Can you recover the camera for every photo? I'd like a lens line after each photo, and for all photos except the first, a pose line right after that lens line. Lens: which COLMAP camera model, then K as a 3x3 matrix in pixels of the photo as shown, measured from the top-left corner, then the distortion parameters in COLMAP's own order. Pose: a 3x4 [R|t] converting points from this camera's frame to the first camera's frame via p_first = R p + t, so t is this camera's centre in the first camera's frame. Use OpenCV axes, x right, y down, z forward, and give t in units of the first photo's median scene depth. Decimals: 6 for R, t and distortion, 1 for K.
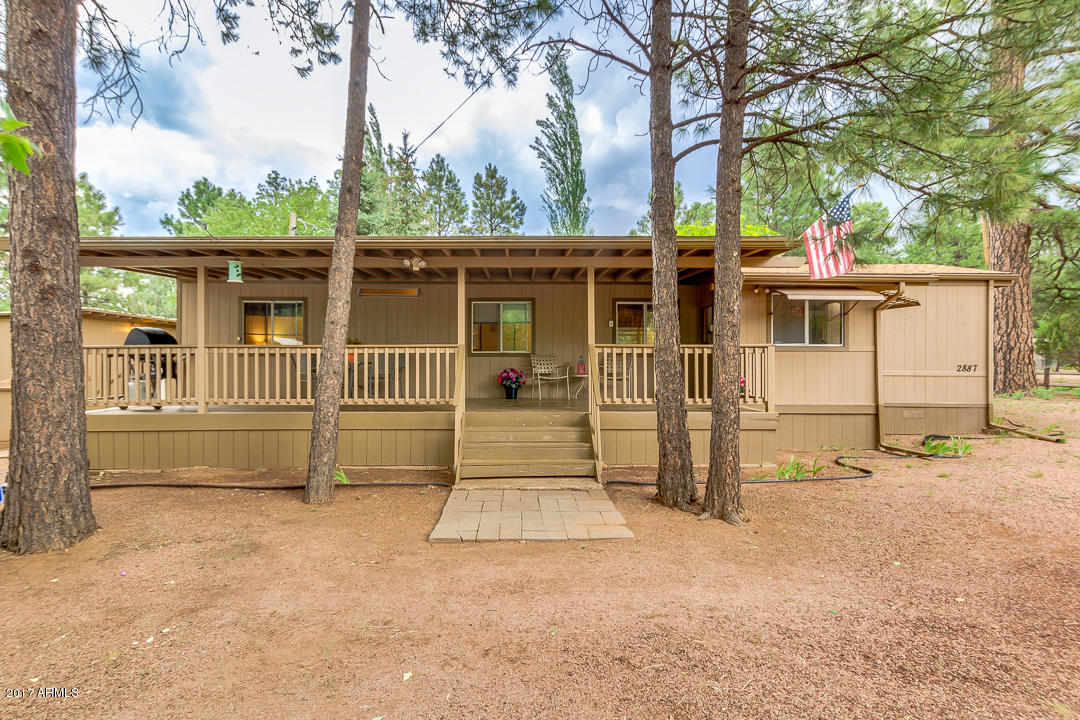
lens RADIAL K [[552.6, 0, 540.0], [0, 552.6, 360.0], [0, 0, 1]] dist [0.014043, -0.000215]
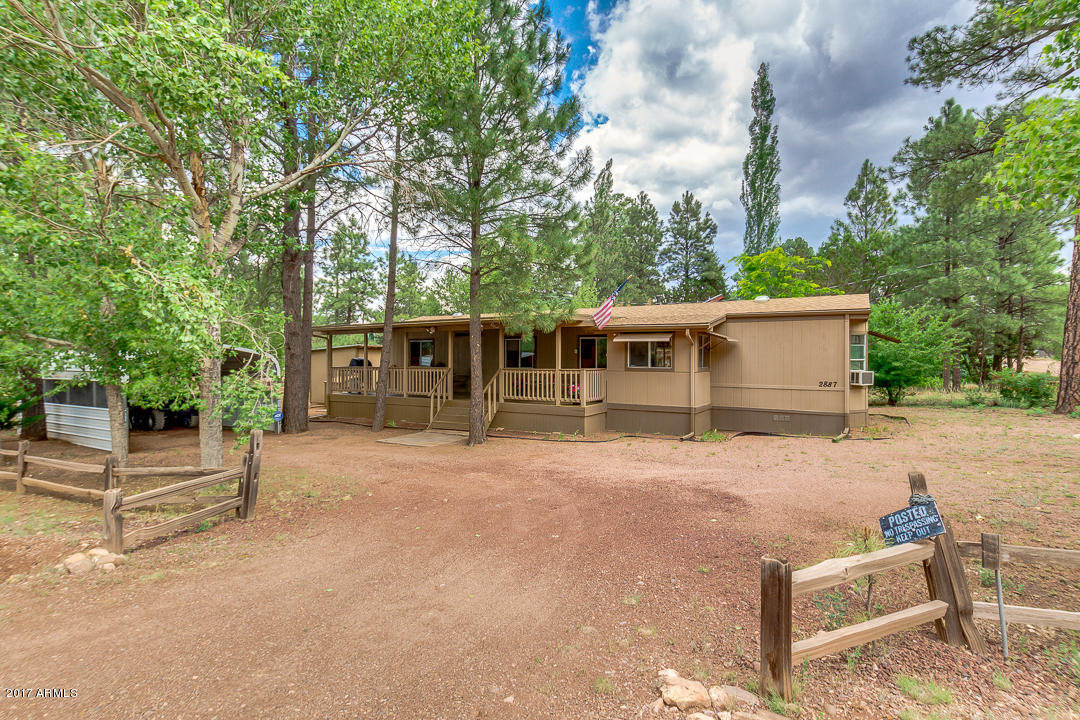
lens RADIAL K [[544.8, 0, 525.2], [0, 544.8, 361.8], [0, 0, 1]] dist [0.008375, -0.000536]
pose [[0.845263, -0.001957, -0.534347, 0.847634], [0.001787, 0.999998, -0.000836, -0.035767], [0.534347, -0.000249, 0.845265, -0.413011]]
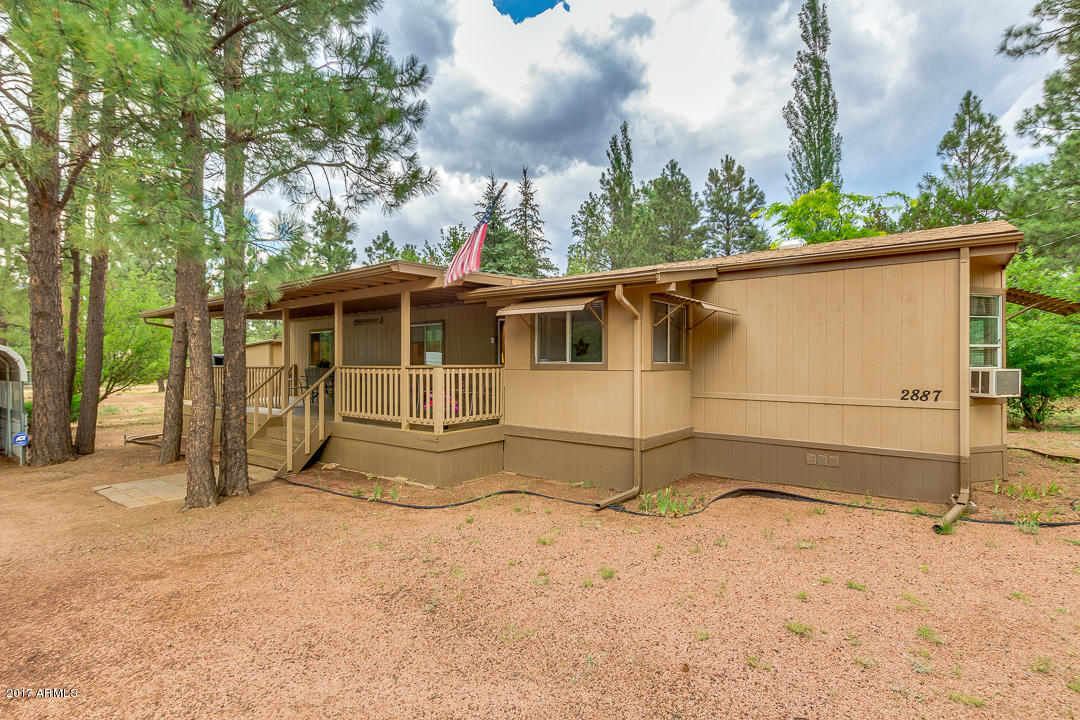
lens RADIAL K [[545.6, 0, 503.1], [0, 545.6, 365.5], [0, 0, 1]] dist [0.001898, -0.000190]
pose [[0.764353, -0.003199, -0.644790, 0.802533], [0.003607, 0.999993, -0.000686, -0.019162], [0.644788, -0.001801, 0.764360, 0.237692]]
